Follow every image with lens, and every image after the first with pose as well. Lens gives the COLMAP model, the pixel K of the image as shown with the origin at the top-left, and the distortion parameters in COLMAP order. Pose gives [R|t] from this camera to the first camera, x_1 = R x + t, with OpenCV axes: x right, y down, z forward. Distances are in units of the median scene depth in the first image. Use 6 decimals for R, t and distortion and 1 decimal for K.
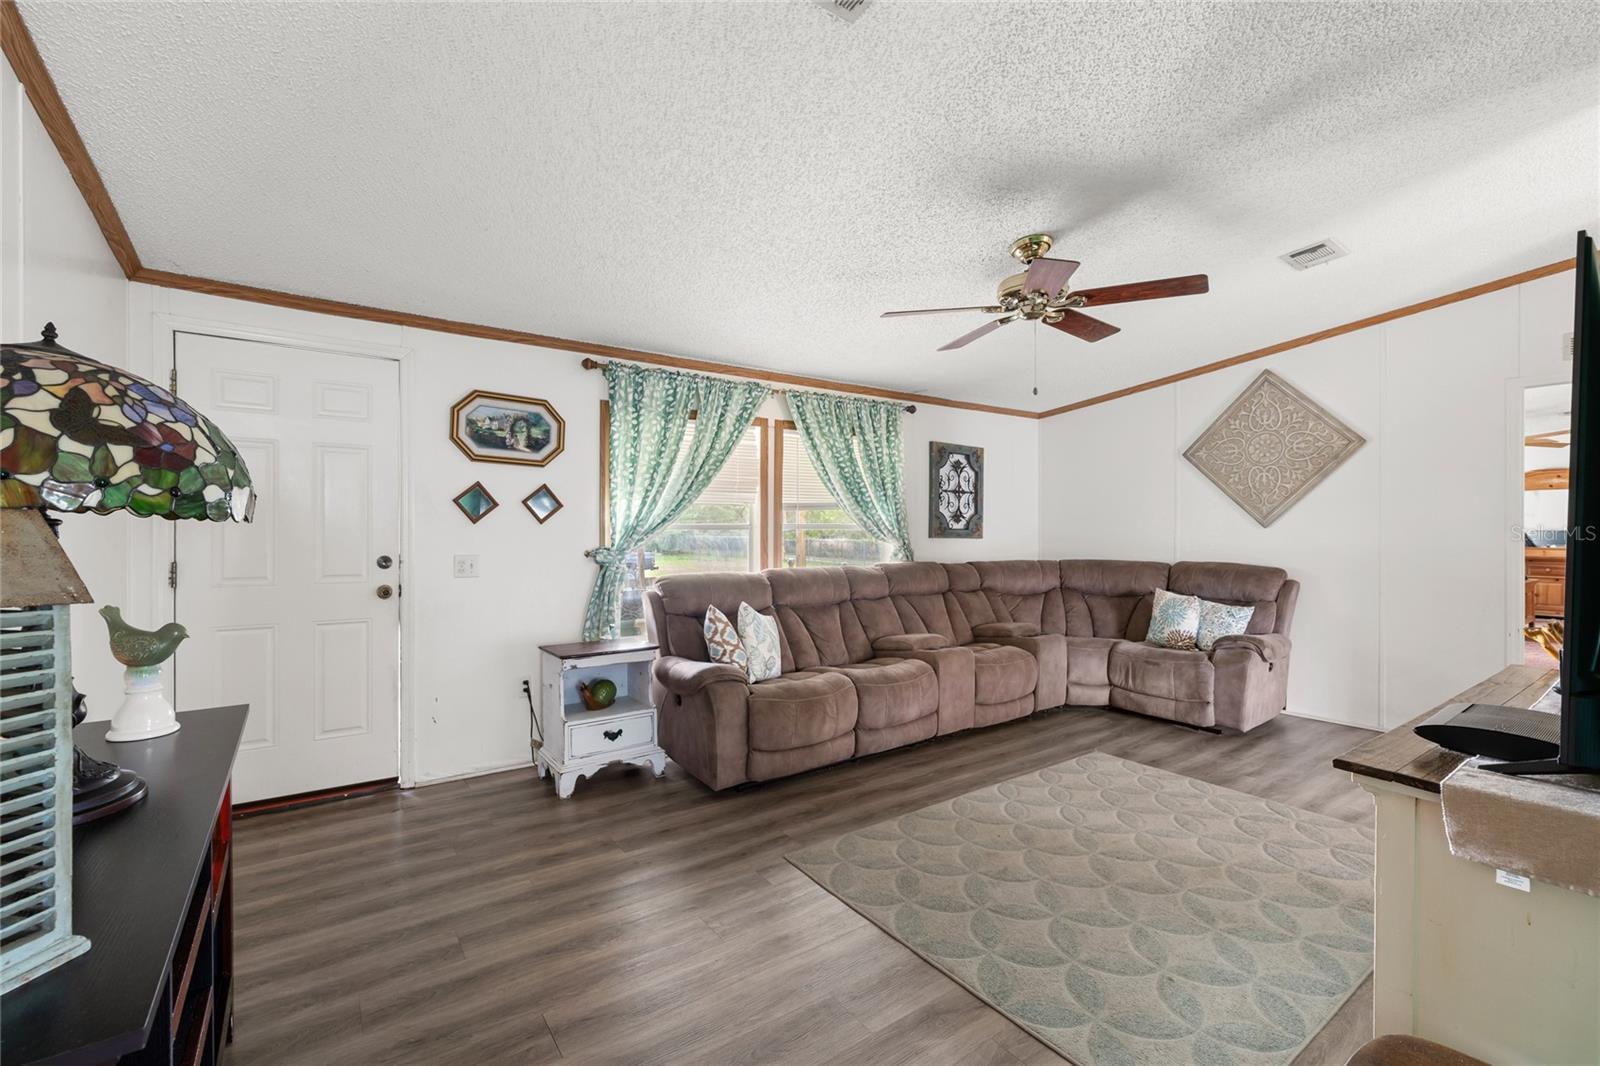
lens RADIAL K [[684.8, 0, 798.6], [0, 684.8, 528.5], [0, 0, 1]] dist [0.000453, 0.000997]
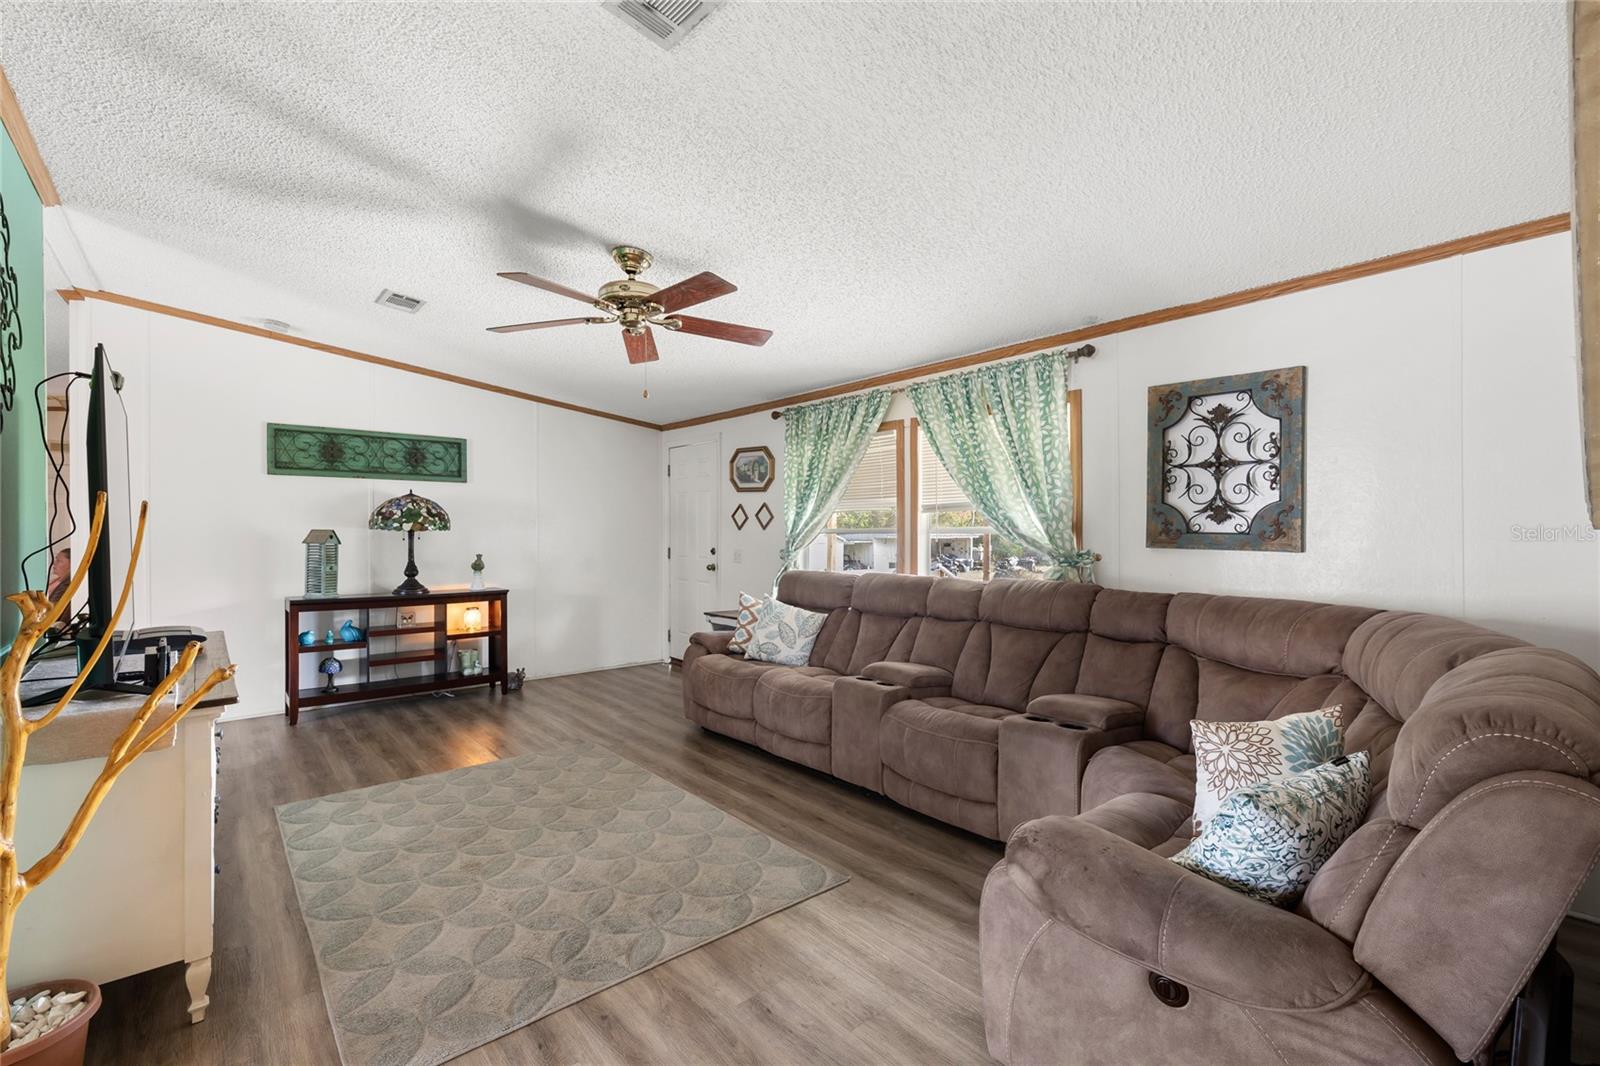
lens RADIAL K [[684.8, 0, 764.3], [0, 684.8, 524.7], [0, 0, 1]] dist [0.000453, 0.000997]
pose [[0.066016, 0.001638, -0.997817, 0.891781], [0.020352, 0.999788, 0.002988, -0.017766], [0.997611, -0.020505, 0.065968, 0.720653]]
